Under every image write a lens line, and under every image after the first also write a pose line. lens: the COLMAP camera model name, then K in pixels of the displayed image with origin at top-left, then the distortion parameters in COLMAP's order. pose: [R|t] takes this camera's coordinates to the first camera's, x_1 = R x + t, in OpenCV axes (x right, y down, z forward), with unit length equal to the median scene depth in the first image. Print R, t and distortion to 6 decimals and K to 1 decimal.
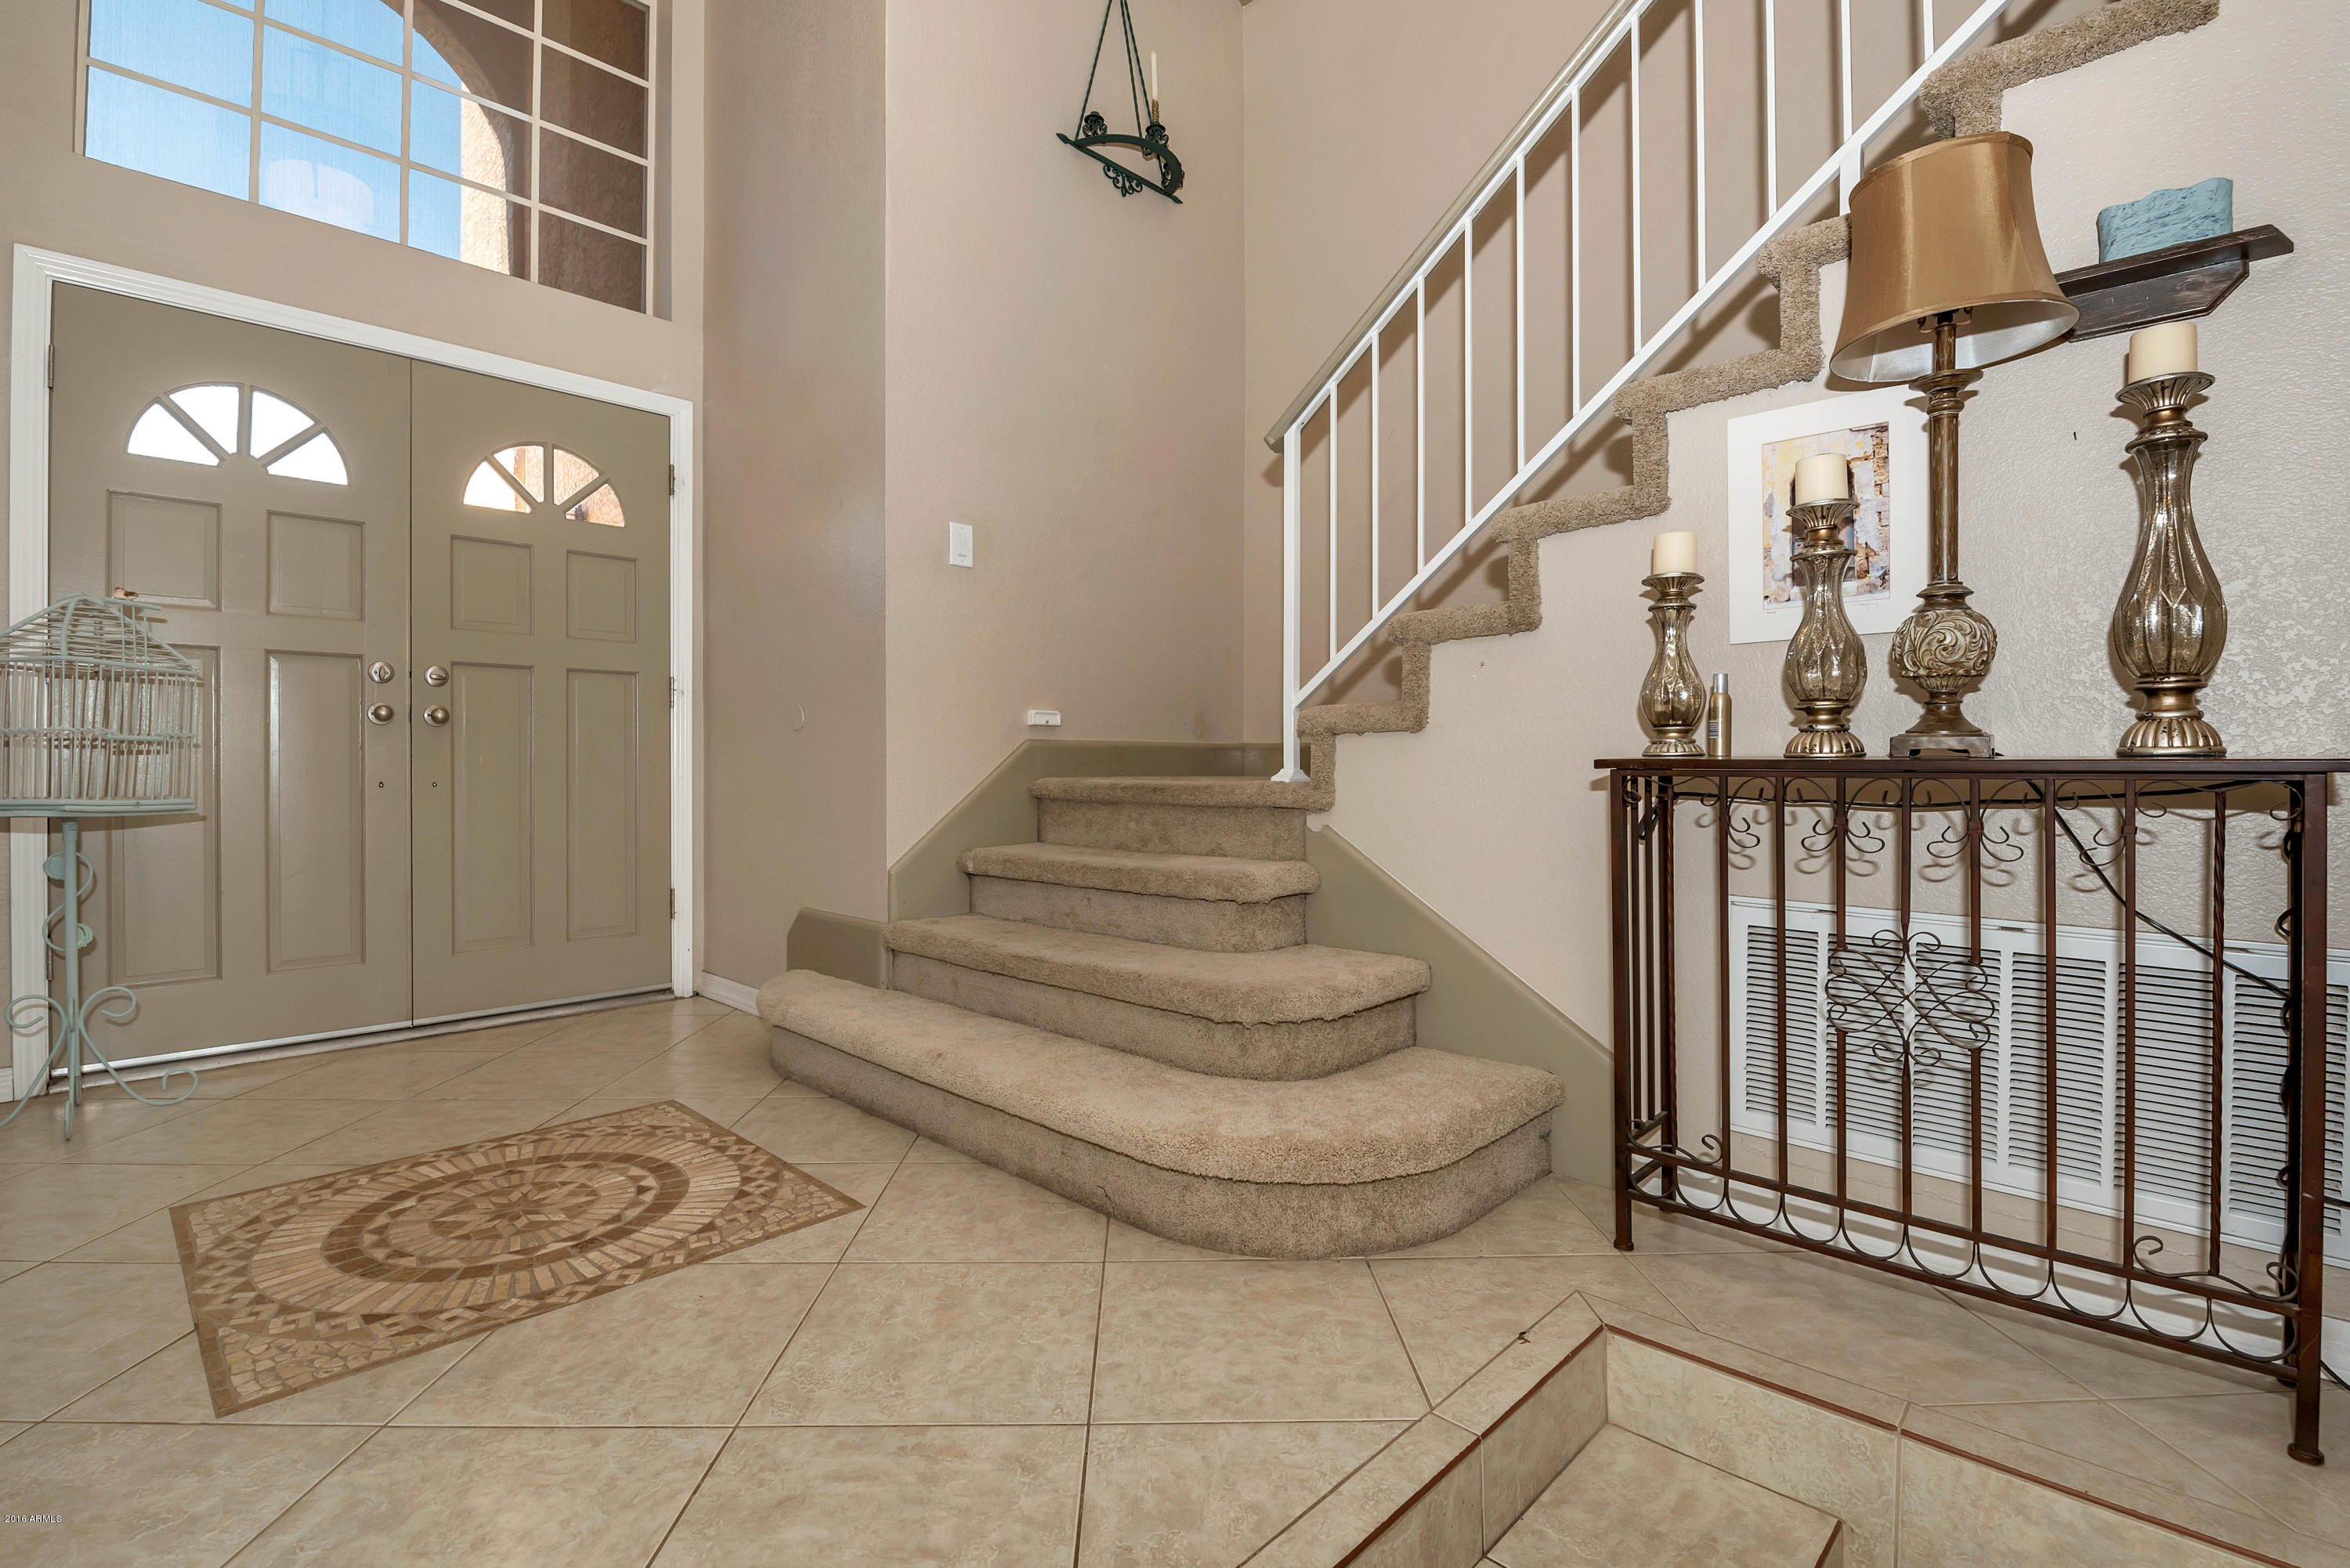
lens RADIAL K [[1082.5, 0, 1177.0], [0, 1082.5, 748.9], [0, 0, 1]] dist [-0.002312, -0.000803]
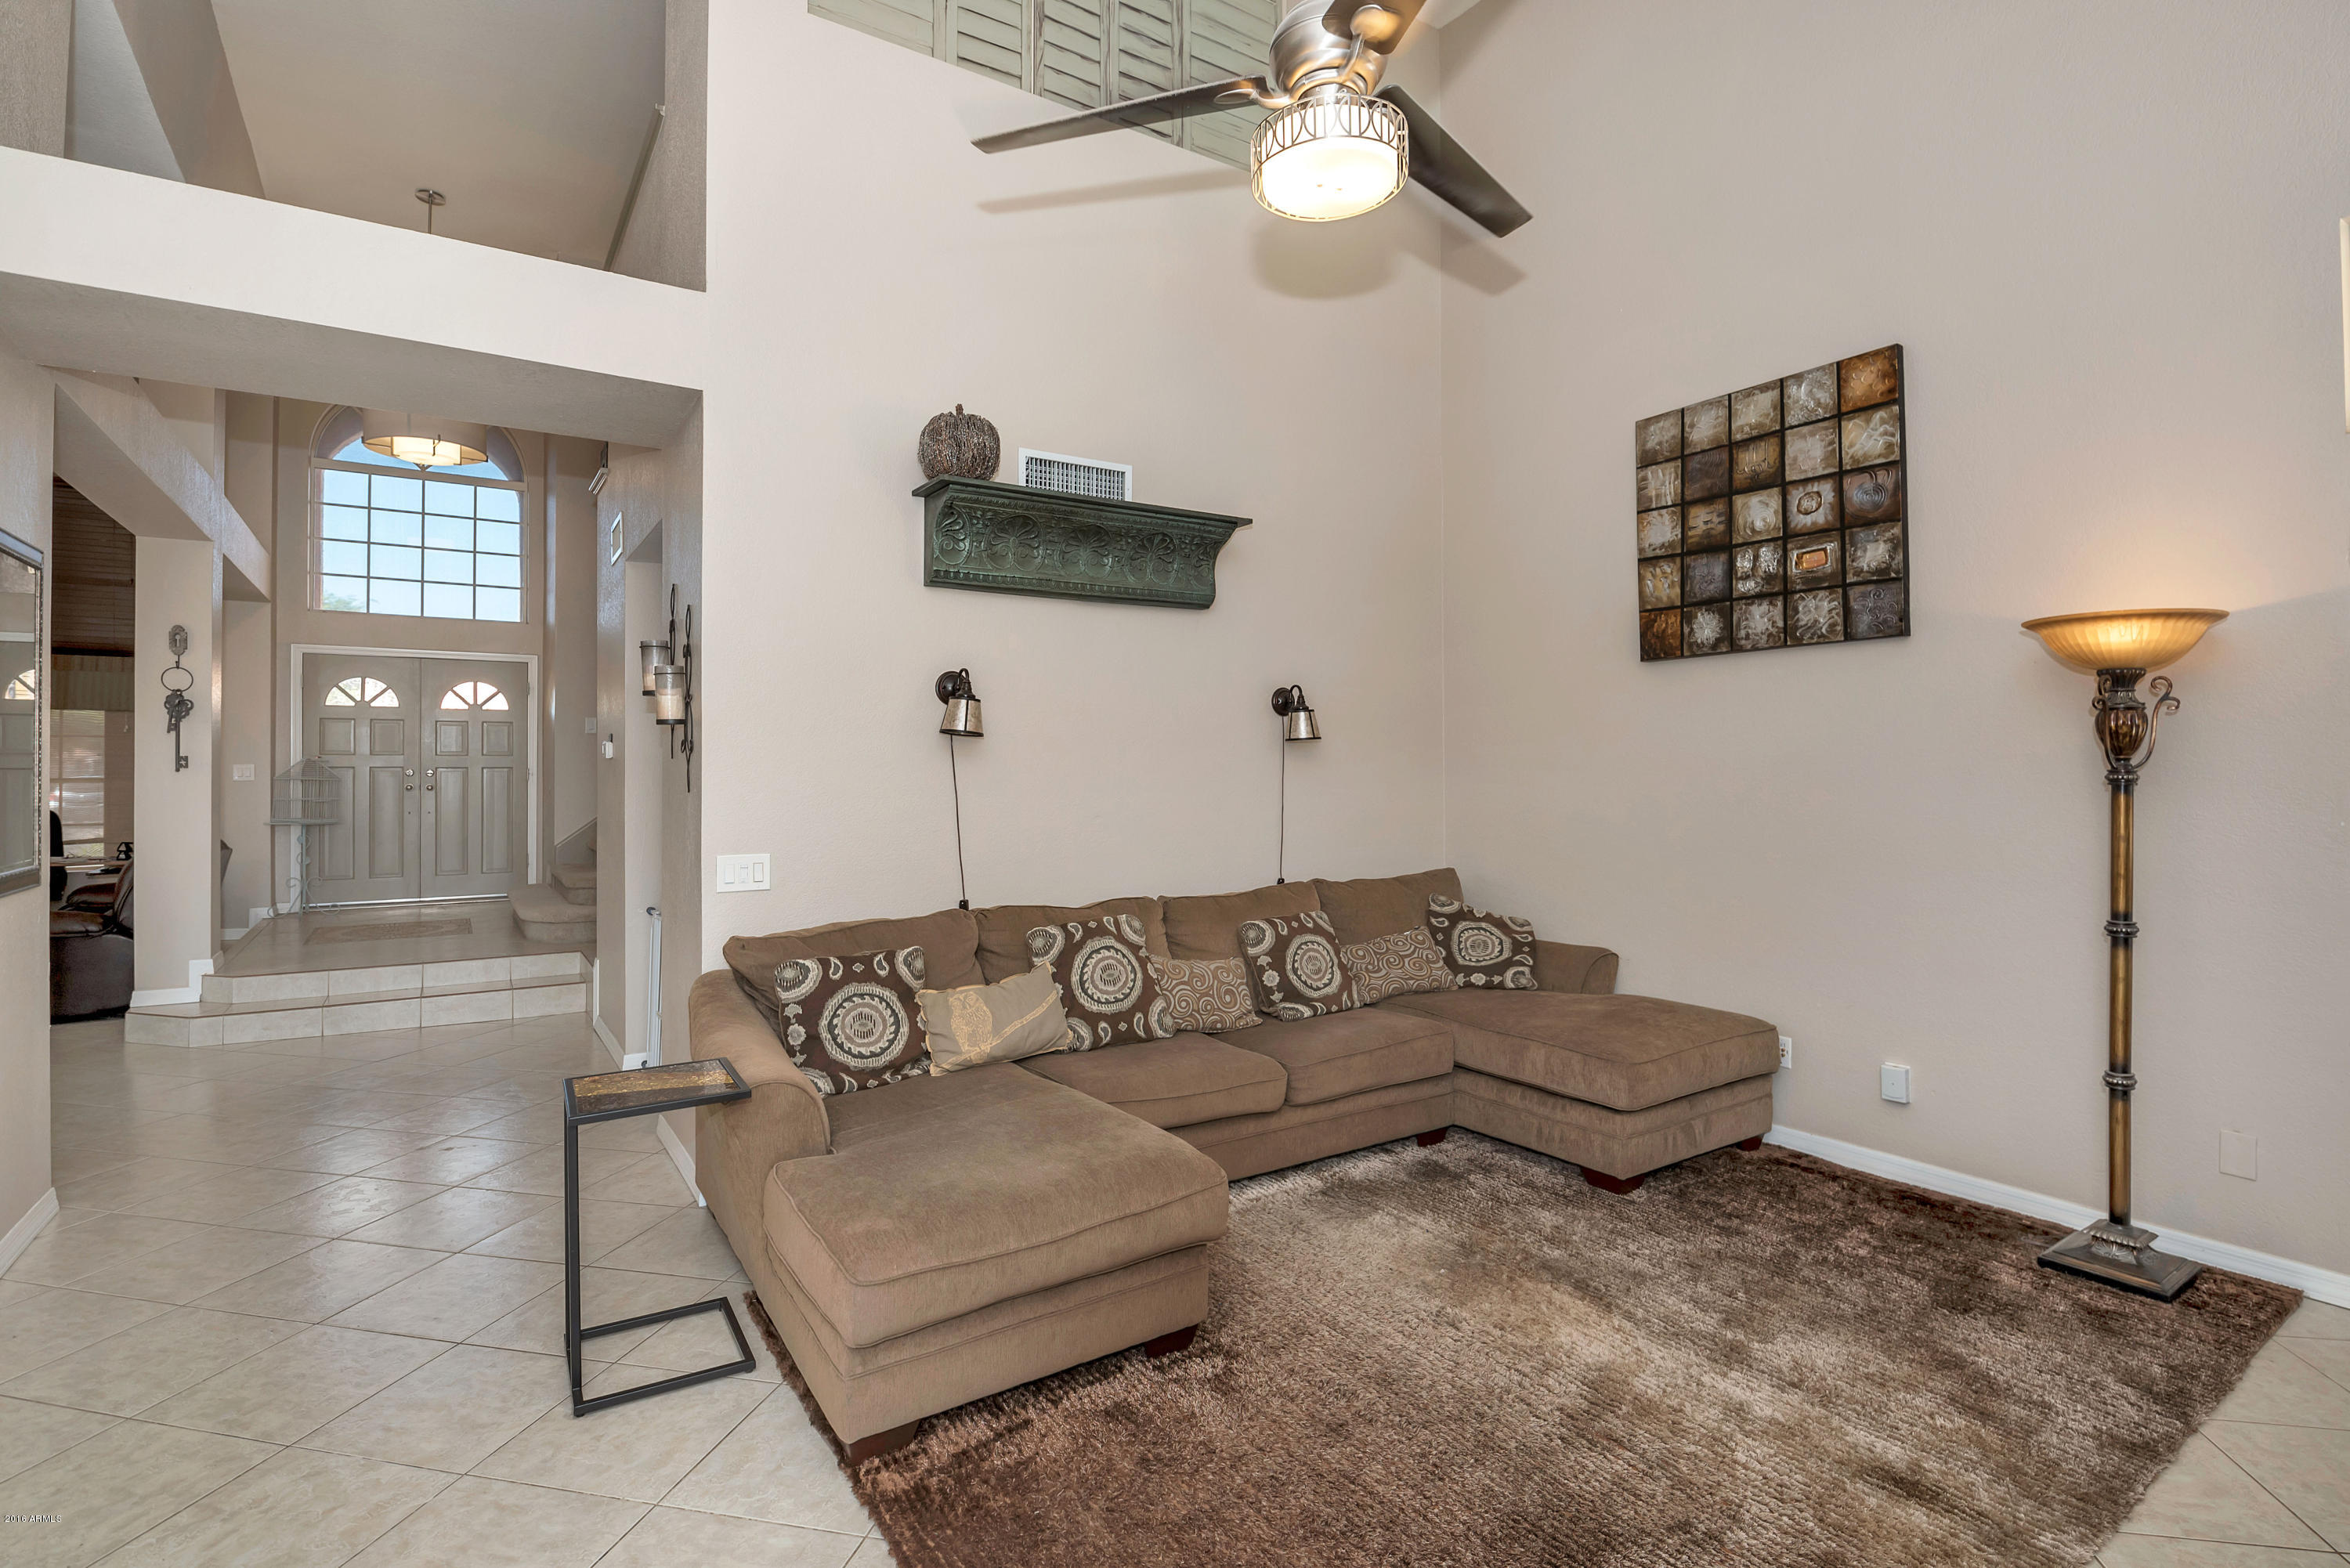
lens RADIAL K [[1115.7, 0, 1181.9], [0, 1115.7, 749.1], [0, 0, 1]] dist [0.000988, -0.000064]
pose [[0.977097, -0.000630, -0.212792, 2.342958], [-0.000737, 0.999980, -0.006343, -0.145986], [0.212792, 0.006354, 0.977077, -1.785308]]
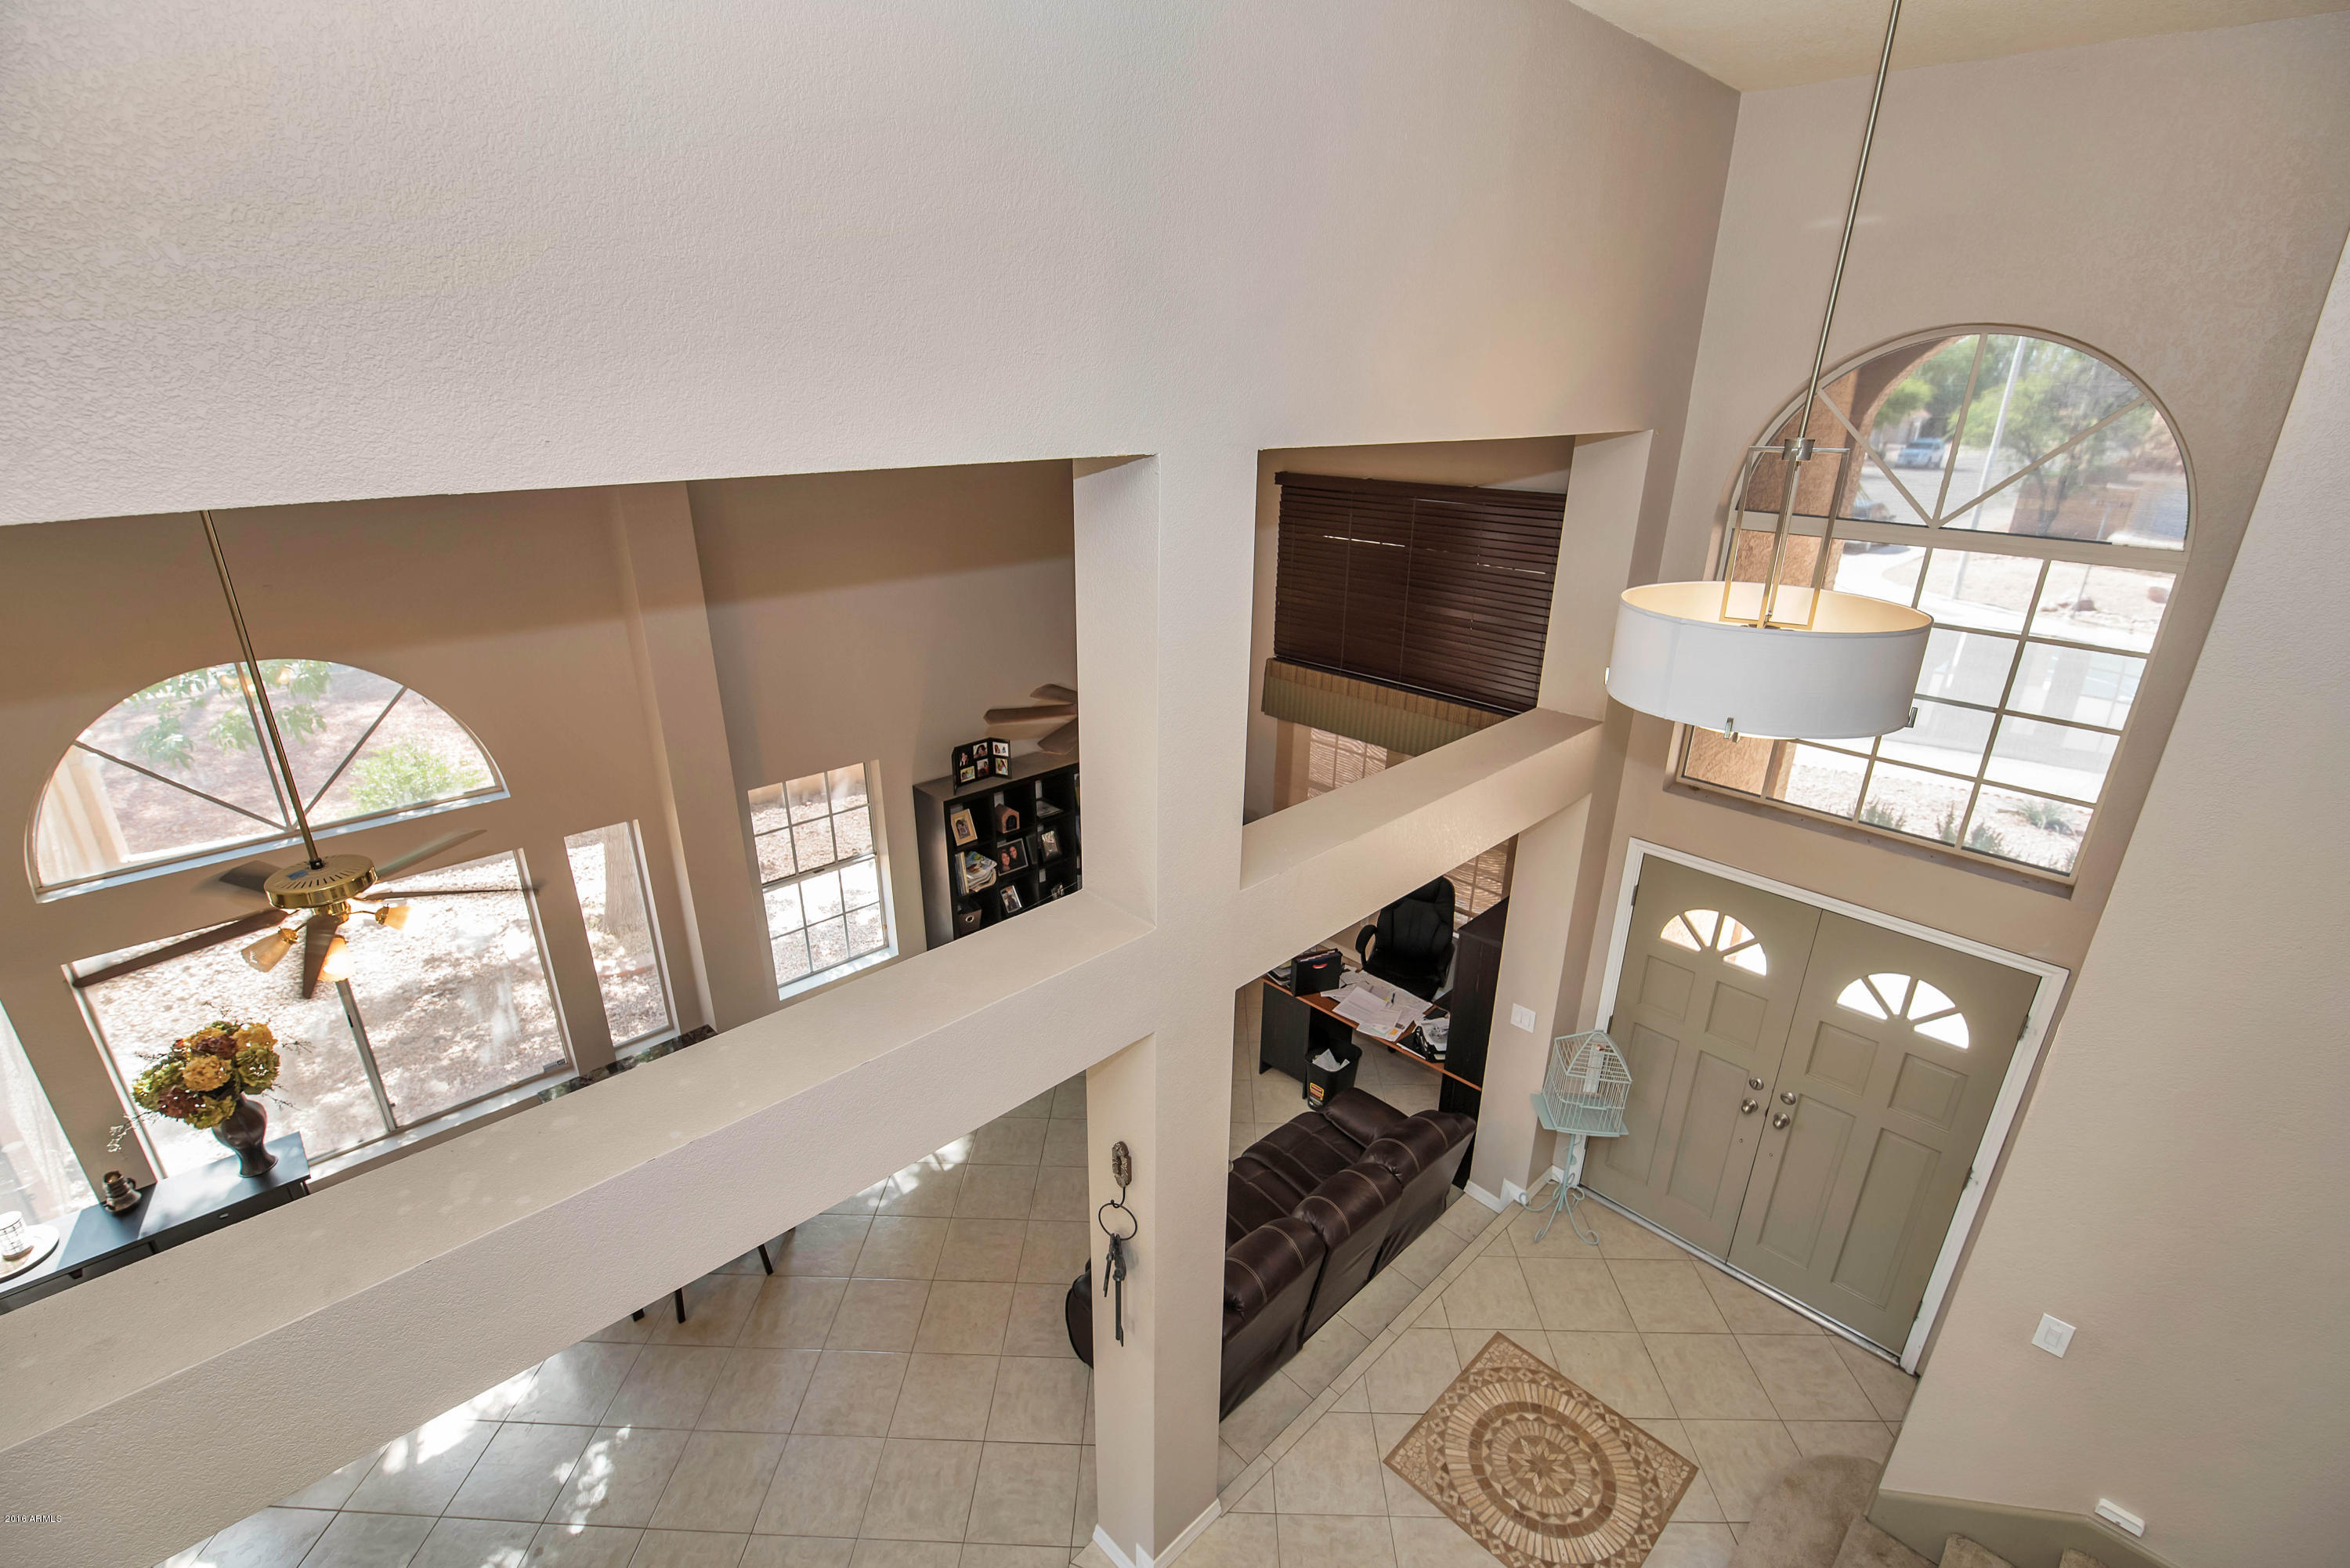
lens RADIAL K [[1047.1, 0, 1168.7], [0, 1047.1, 789.3], [0, 0, 1]] dist [-0.001768, -0.007987]
pose [[-0.038462, 0.372034, -0.927422, 0.709212], [0.002073, 0.928136, 0.372235, -1.330376], [0.999258, 0.012394, -0.036469, 0.244833]]
